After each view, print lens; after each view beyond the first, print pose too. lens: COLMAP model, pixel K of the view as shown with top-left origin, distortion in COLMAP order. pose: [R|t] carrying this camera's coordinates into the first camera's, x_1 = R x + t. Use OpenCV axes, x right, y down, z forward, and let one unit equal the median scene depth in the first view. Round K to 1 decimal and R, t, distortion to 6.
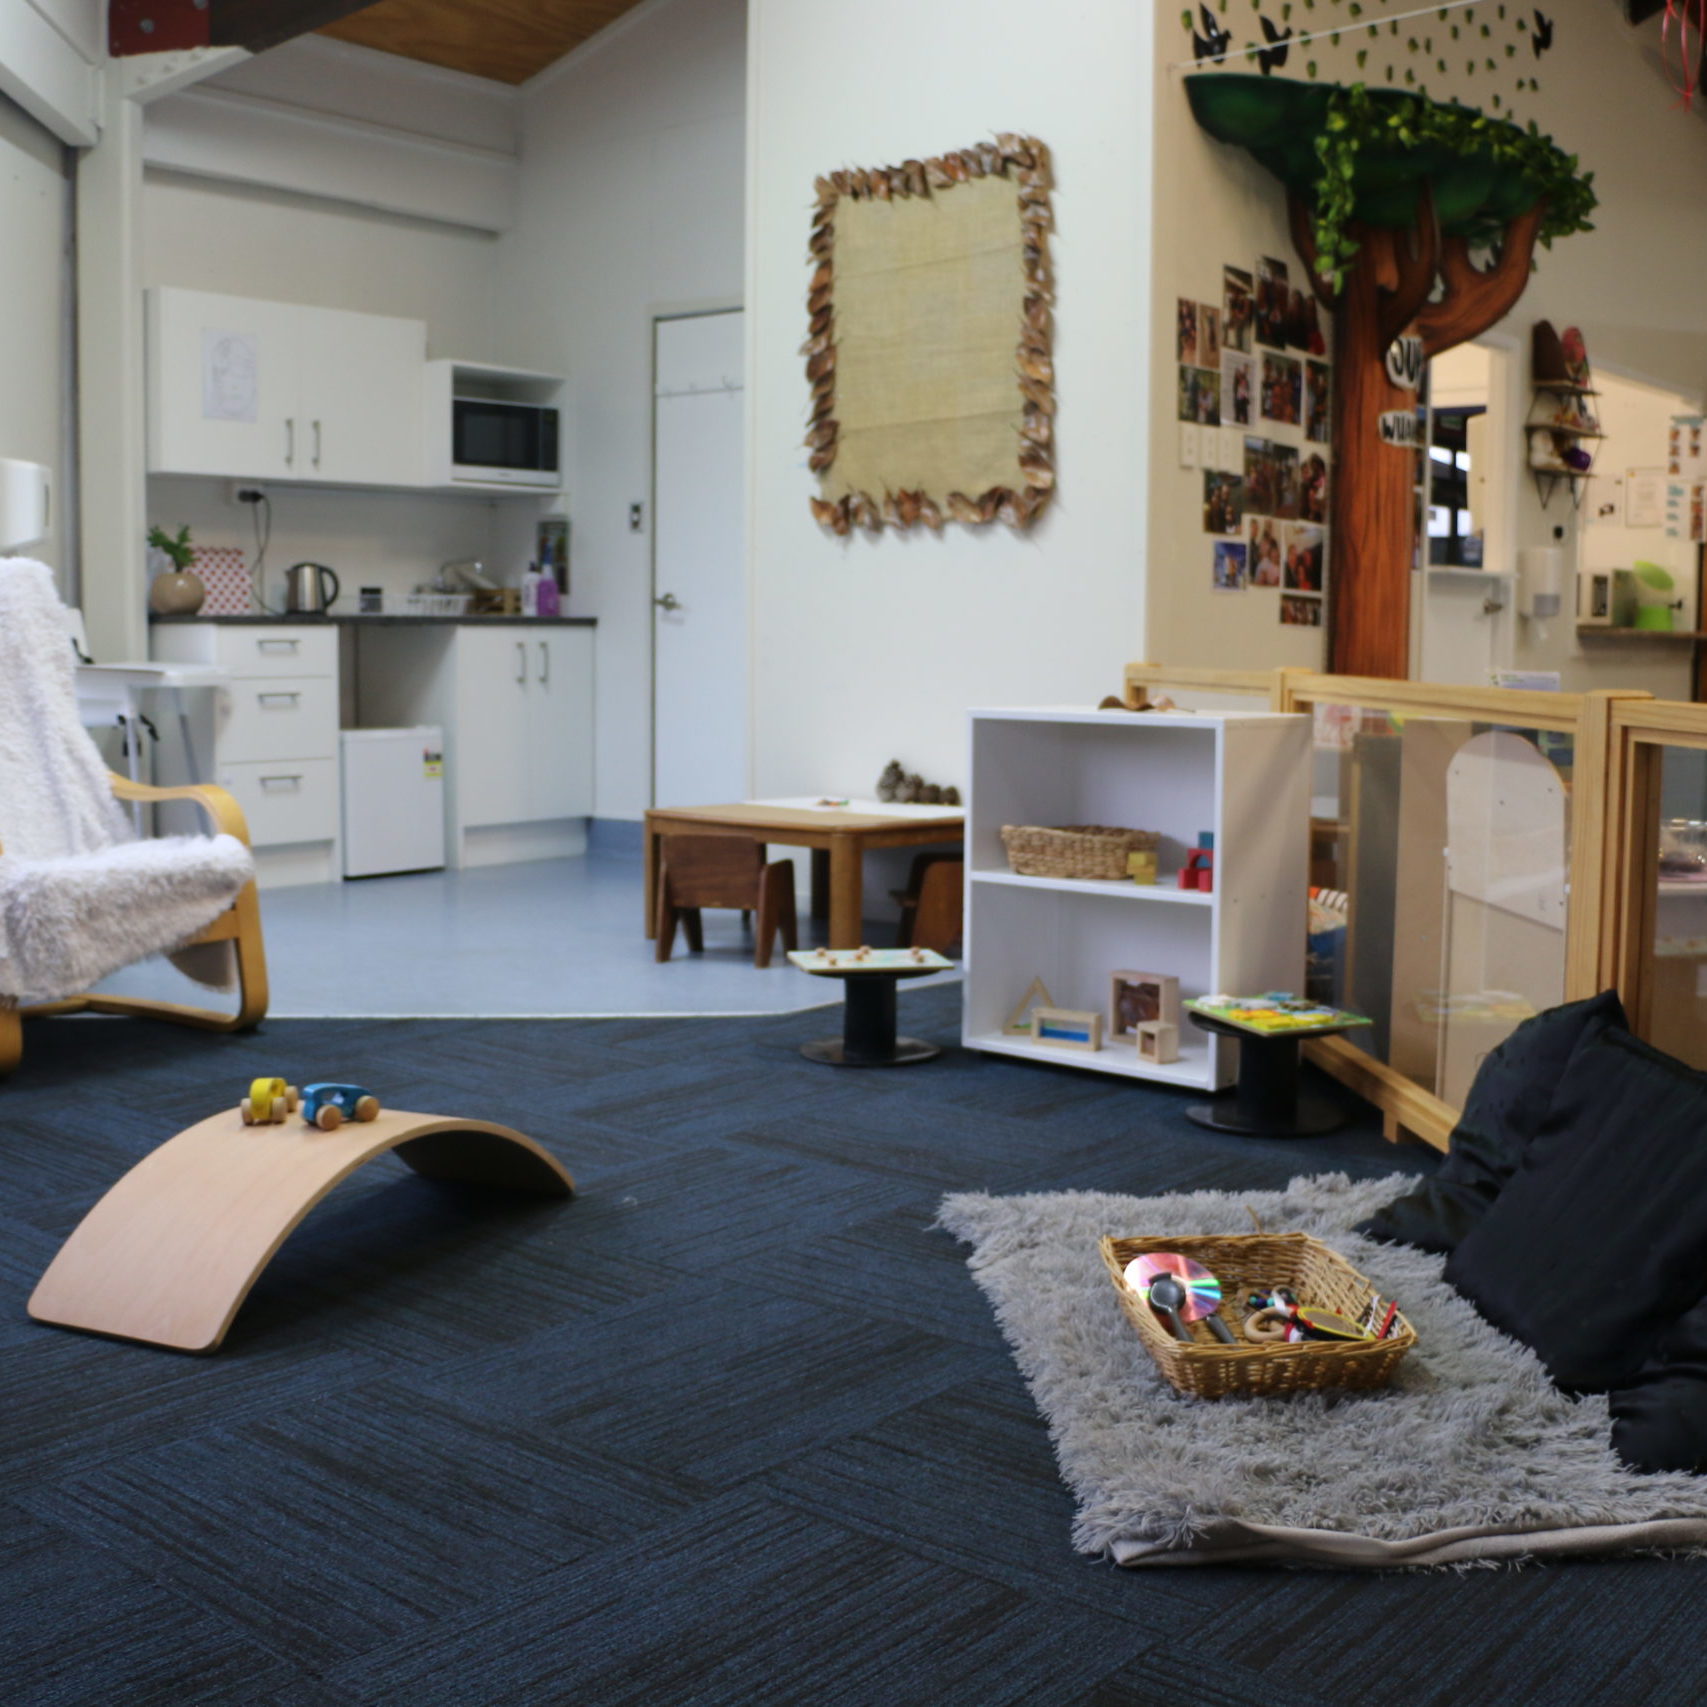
lens RADIAL K [[2120.6, 0, 856.3], [0, 2120.6, 859.6], [0, 0, 1]] dist [-0.143053, 0.000000]
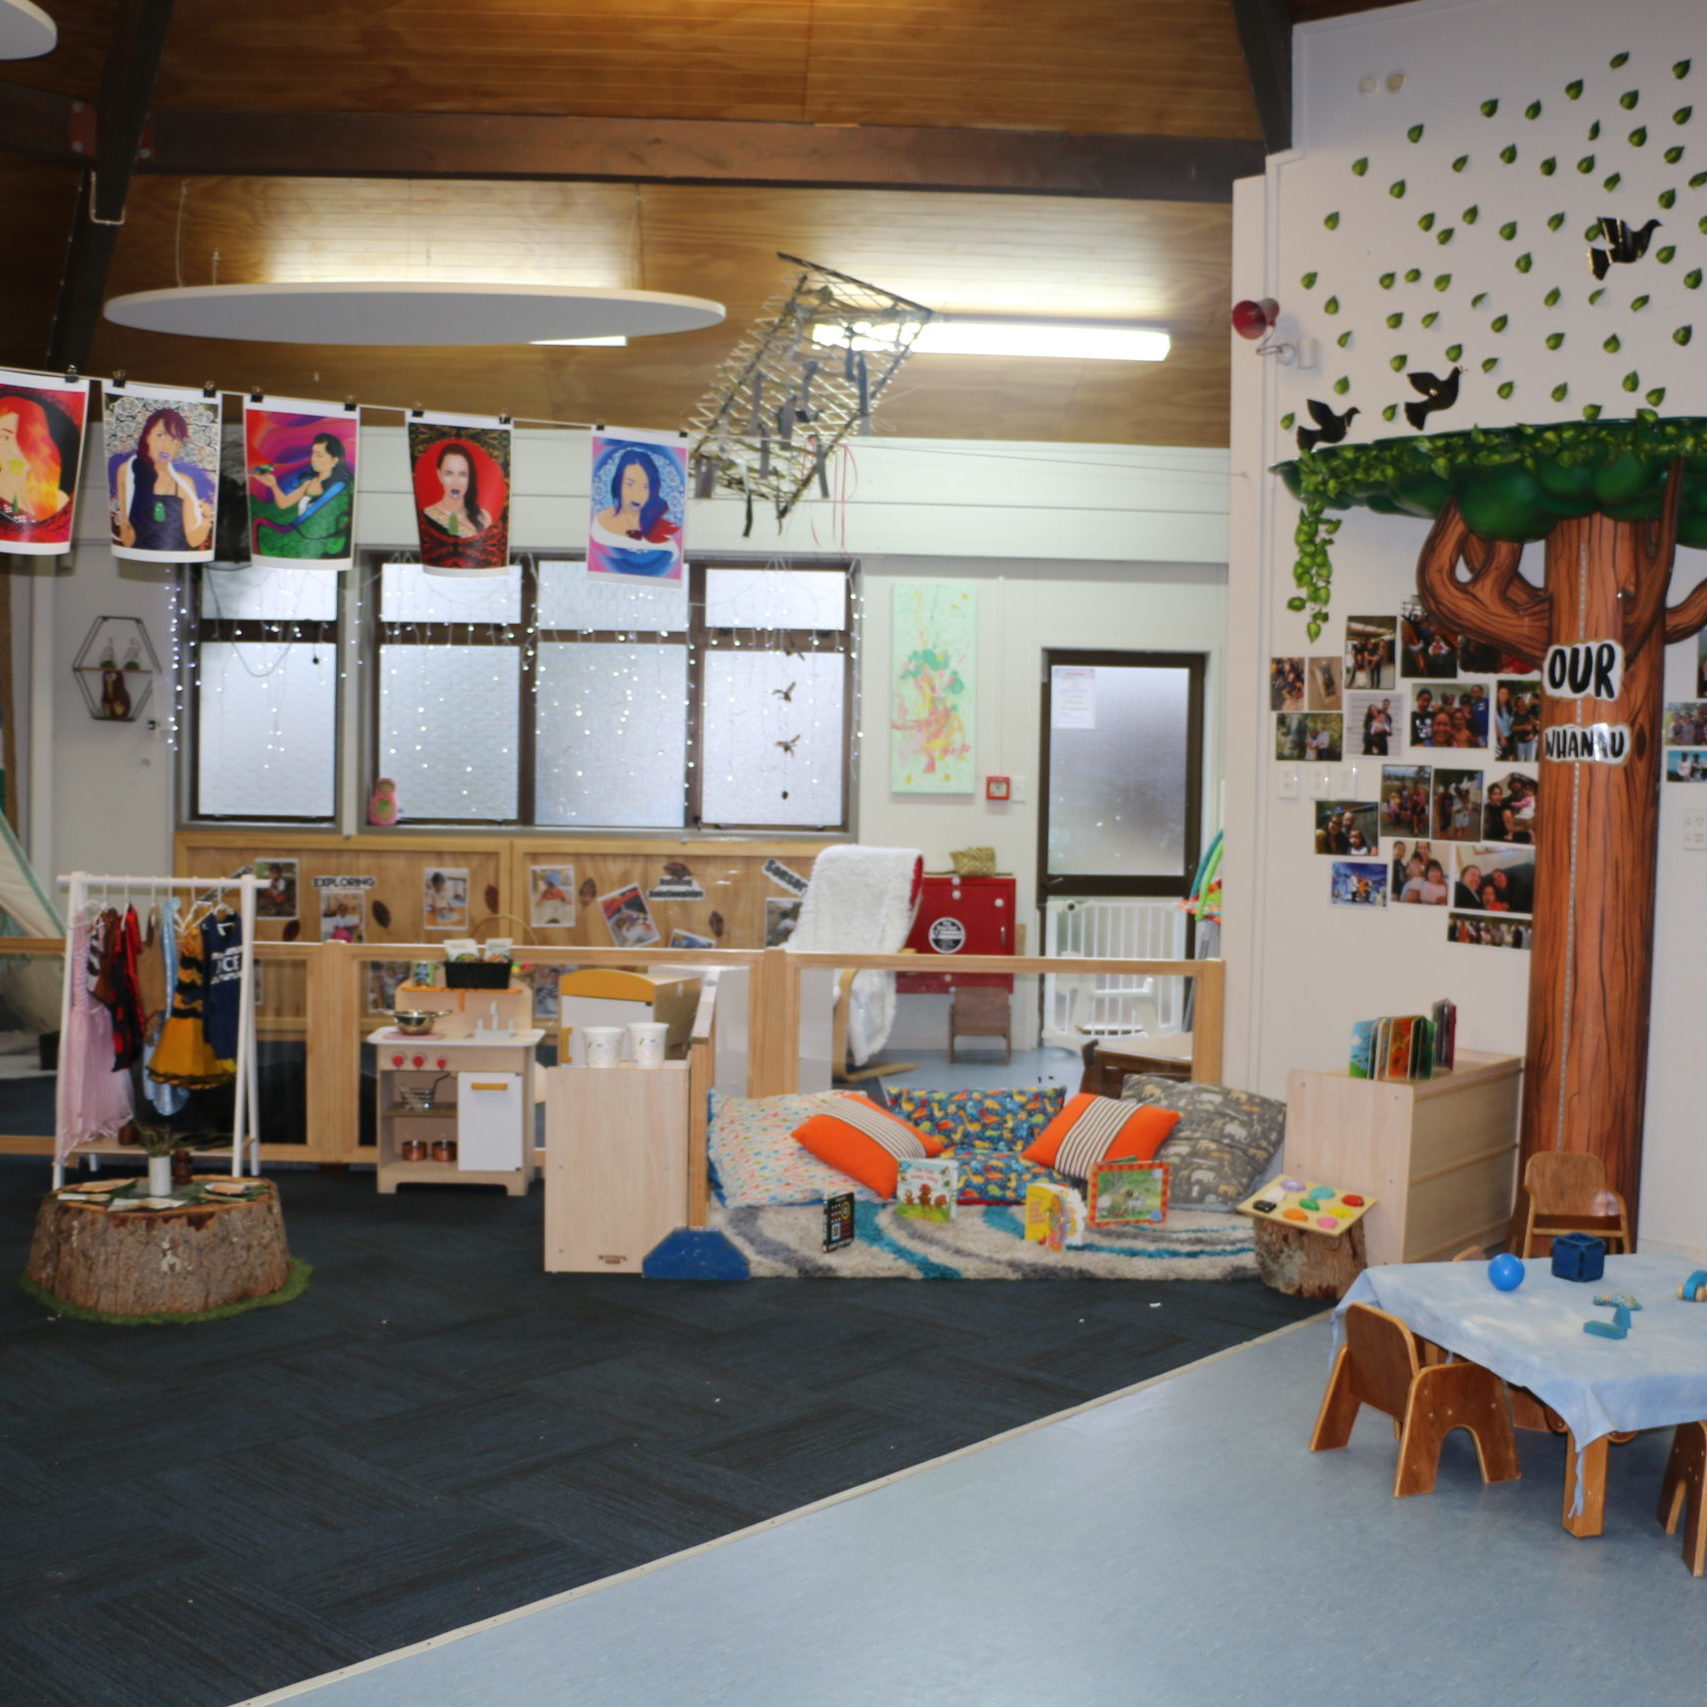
lens RADIAL K [[2120.6, 0, 856.8], [0, 2120.6, 857.3], [0, 0, 1]] dist [-0.143053, 0.000000]
pose [[-0.064976, 0.035157, -0.997267, 1.178553], [-0.125152, 0.991201, 0.043098, -0.152601], [0.990008, 0.127610, -0.060005, 0.729279]]
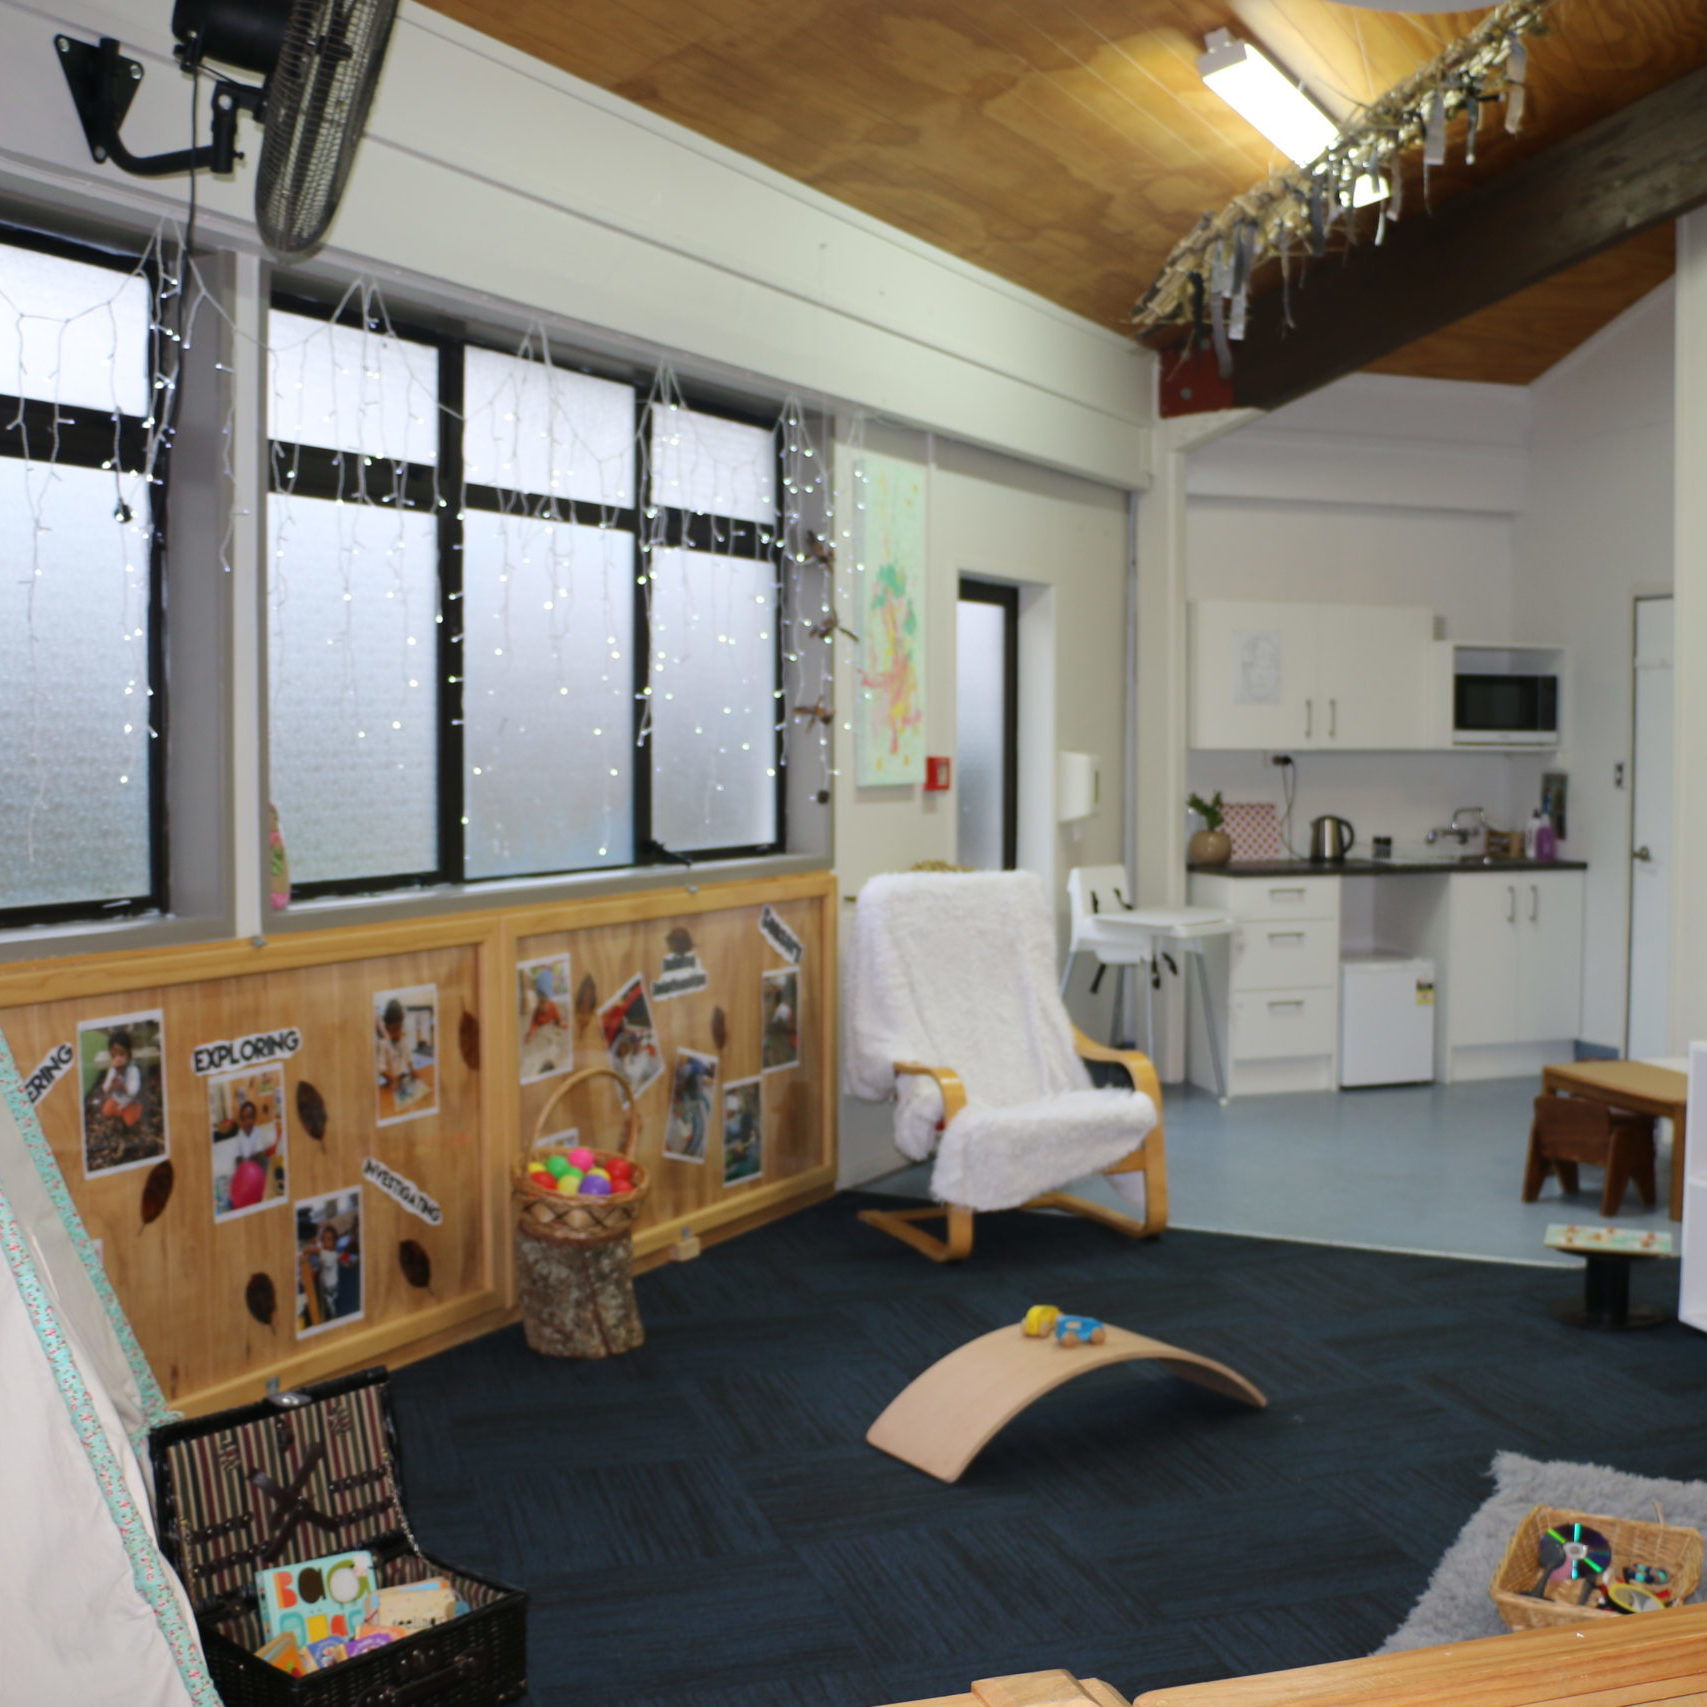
lens RADIAL K [[2120.6, 0, 849.0], [0, 2120.6, 848.6], [0, 0, 1]] dist [-0.143053, 0.000000]
pose [[0.836778, 0.020365, -0.547163, 0.182434], [-0.051571, 0.997797, -0.041732, -0.066529], [0.545108, 0.063138, 0.835985, -0.159953]]
